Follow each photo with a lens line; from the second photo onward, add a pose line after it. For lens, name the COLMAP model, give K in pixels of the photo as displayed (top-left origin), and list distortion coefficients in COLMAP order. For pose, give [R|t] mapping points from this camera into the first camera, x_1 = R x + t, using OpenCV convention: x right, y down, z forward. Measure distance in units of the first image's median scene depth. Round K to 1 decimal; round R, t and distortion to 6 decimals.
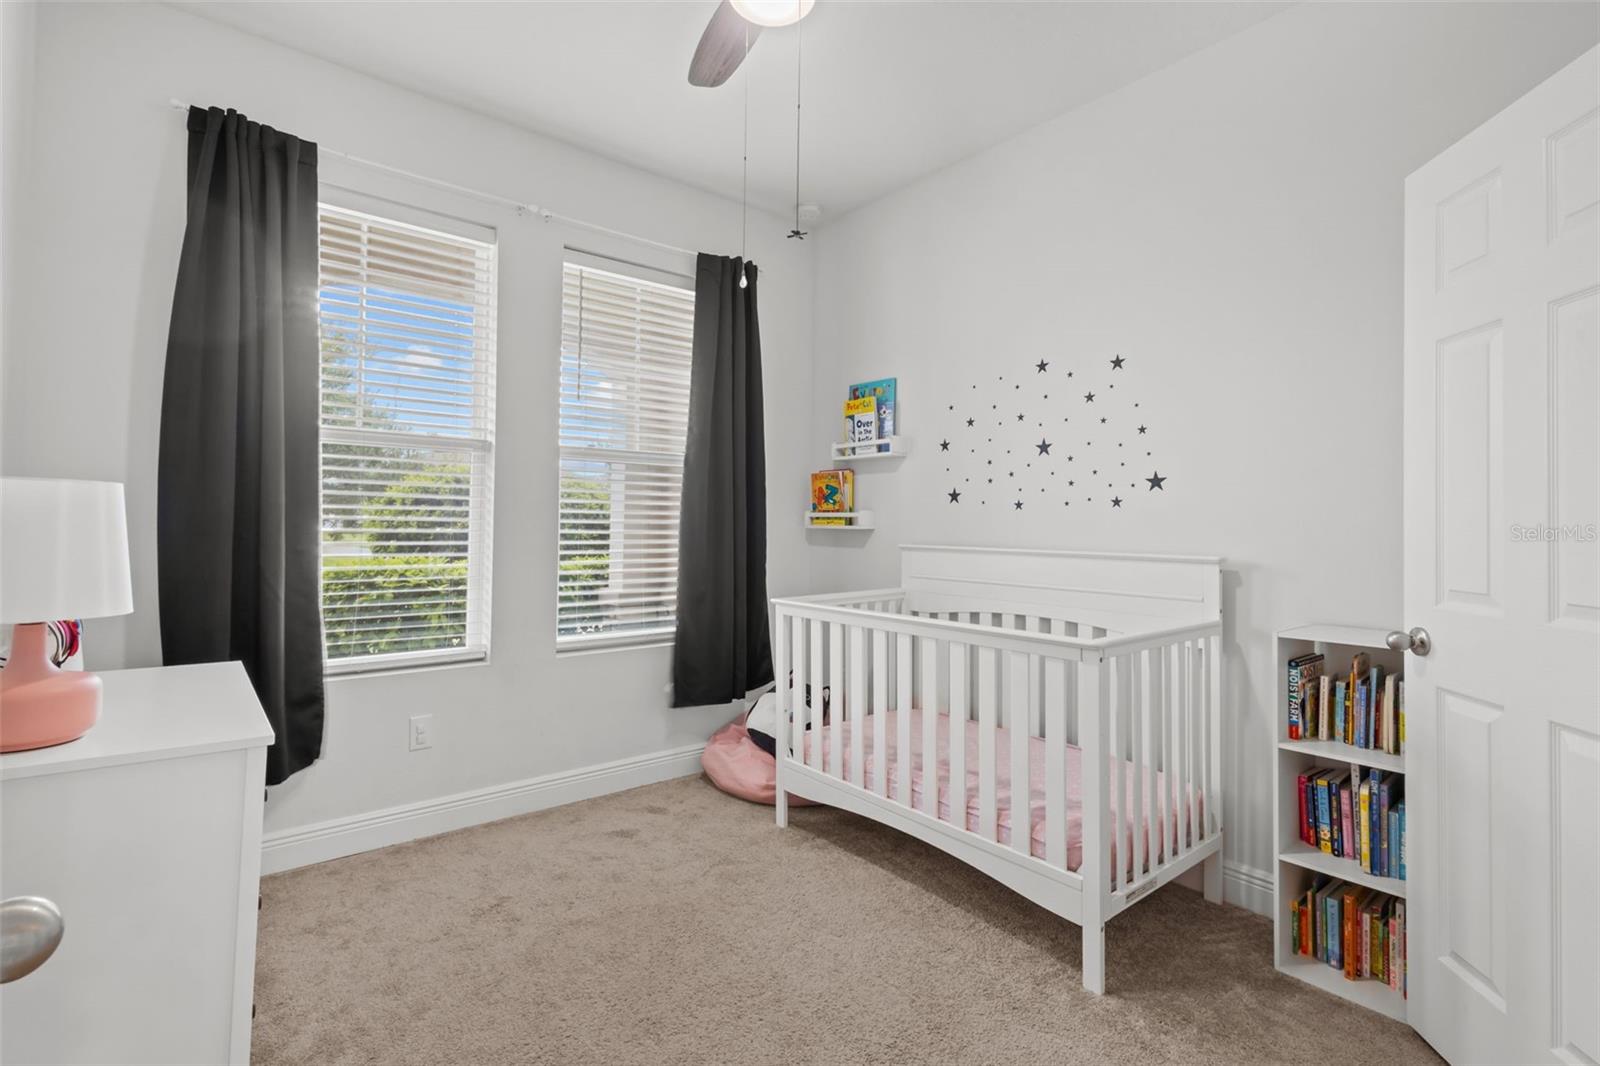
lens RADIAL K [[738.9, 0, 800.7], [0, 738.9, 528.3], [0, 0, 1]] dist [0.004634, 0.000743]
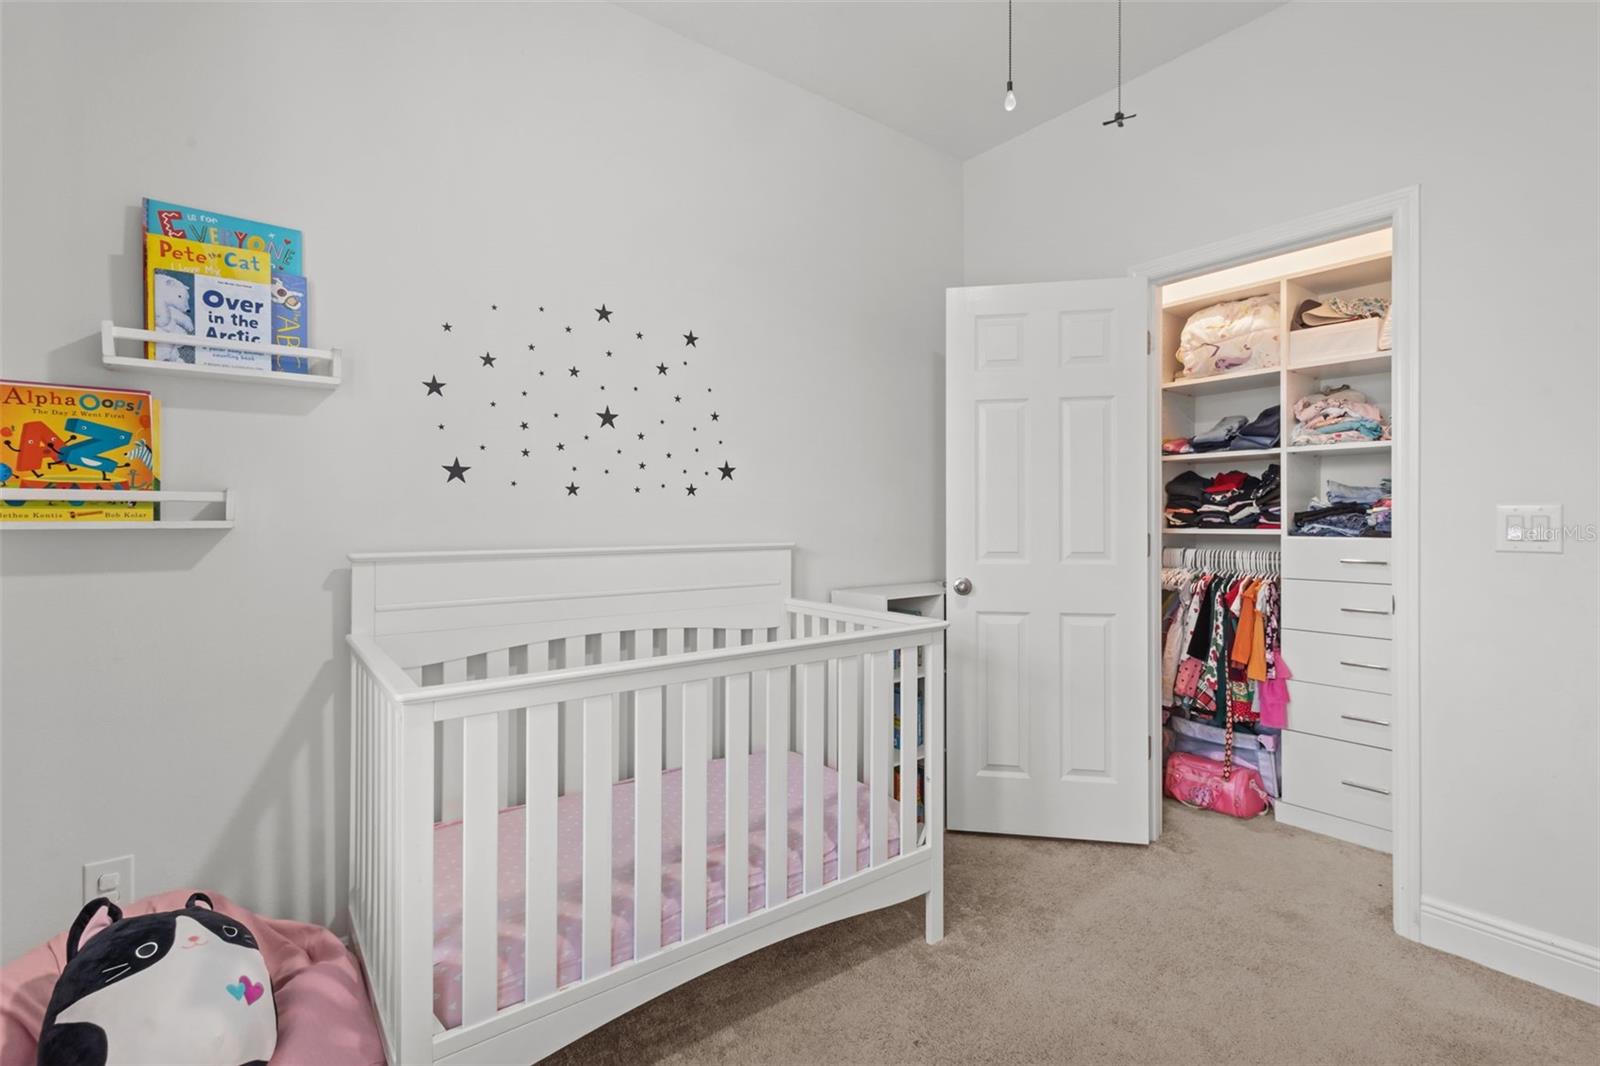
lens RADIAL K [[738.9, 0, 800.7], [0, 738.9, 528.3], [0, 0, 1]] dist [0.004634, 0.000743]
pose [[0.039792, -0.026528, 0.998856, -0.410379], [0.006930, 0.999631, 0.026273, -0.009333], [-0.999184, 0.005877, 0.039961, 0.687201]]
